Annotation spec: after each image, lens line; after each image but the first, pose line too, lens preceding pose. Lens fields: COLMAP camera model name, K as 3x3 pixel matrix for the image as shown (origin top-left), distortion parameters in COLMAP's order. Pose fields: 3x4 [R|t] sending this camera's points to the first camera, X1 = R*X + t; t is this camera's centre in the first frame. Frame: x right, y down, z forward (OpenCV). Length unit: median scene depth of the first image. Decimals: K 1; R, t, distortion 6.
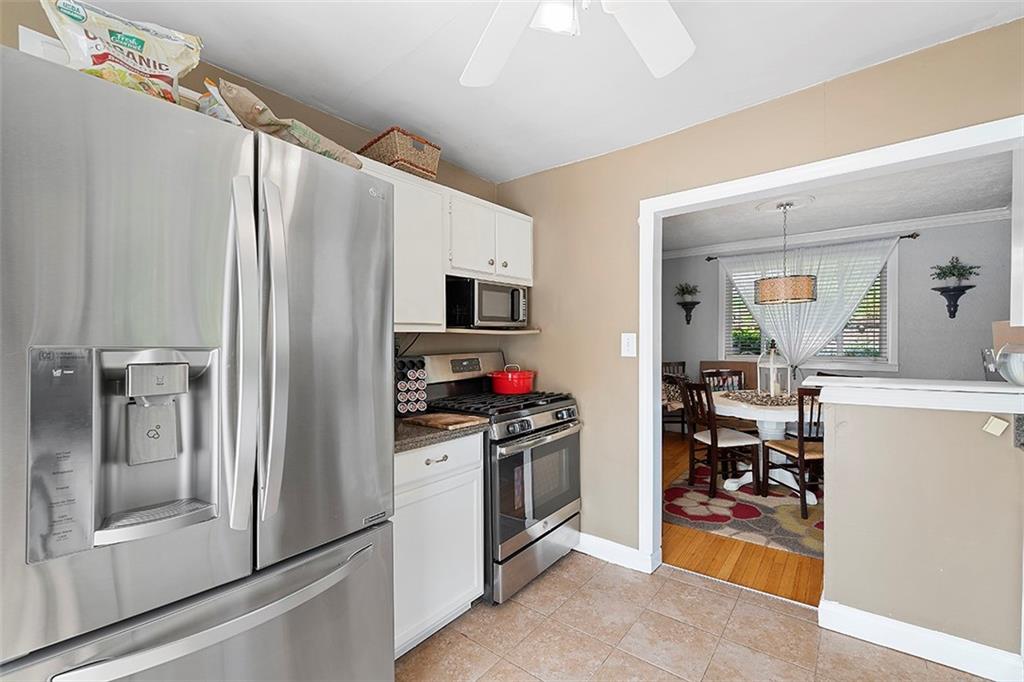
lens RADIAL K [[431.3, 0, 514.7], [0, 431.3, 346.1], [0, 0, 1]] dist [-0.000084, 0.000301]
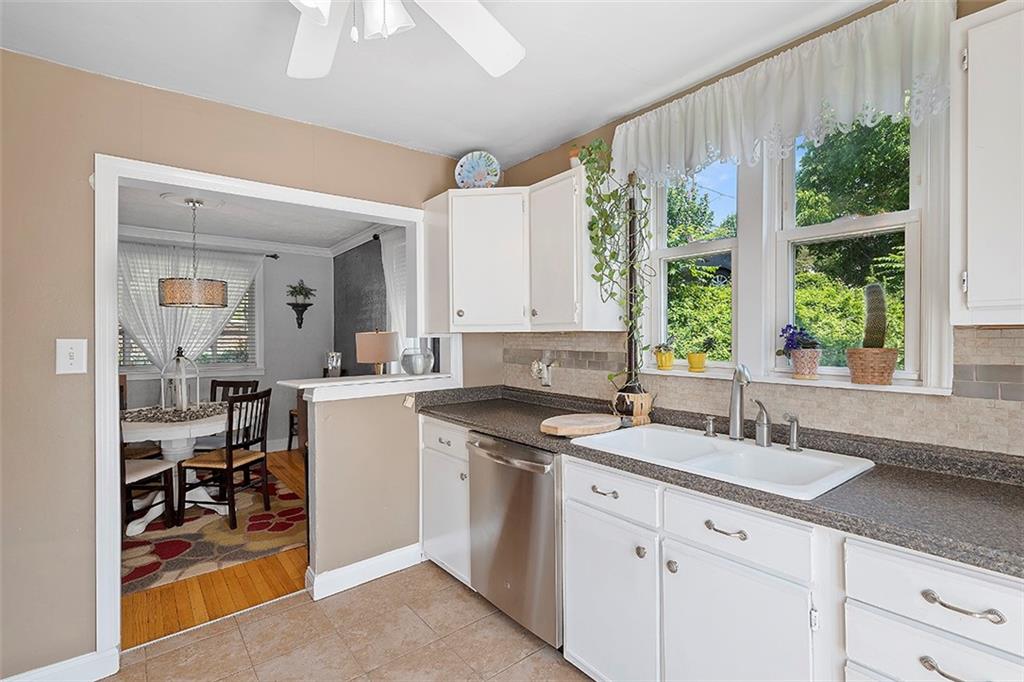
lens RADIAL K [[476.8, 0, 515.3], [0, 476.8, 339.6], [0, 0, 1]] dist [0.003821, 0.000155]
pose [[0.219935, 0.007505, 0.975486, -0.234490], [0.019622, 0.999734, -0.012116, -0.005029], [-0.975317, 0.021805, 0.219730, 0.115595]]
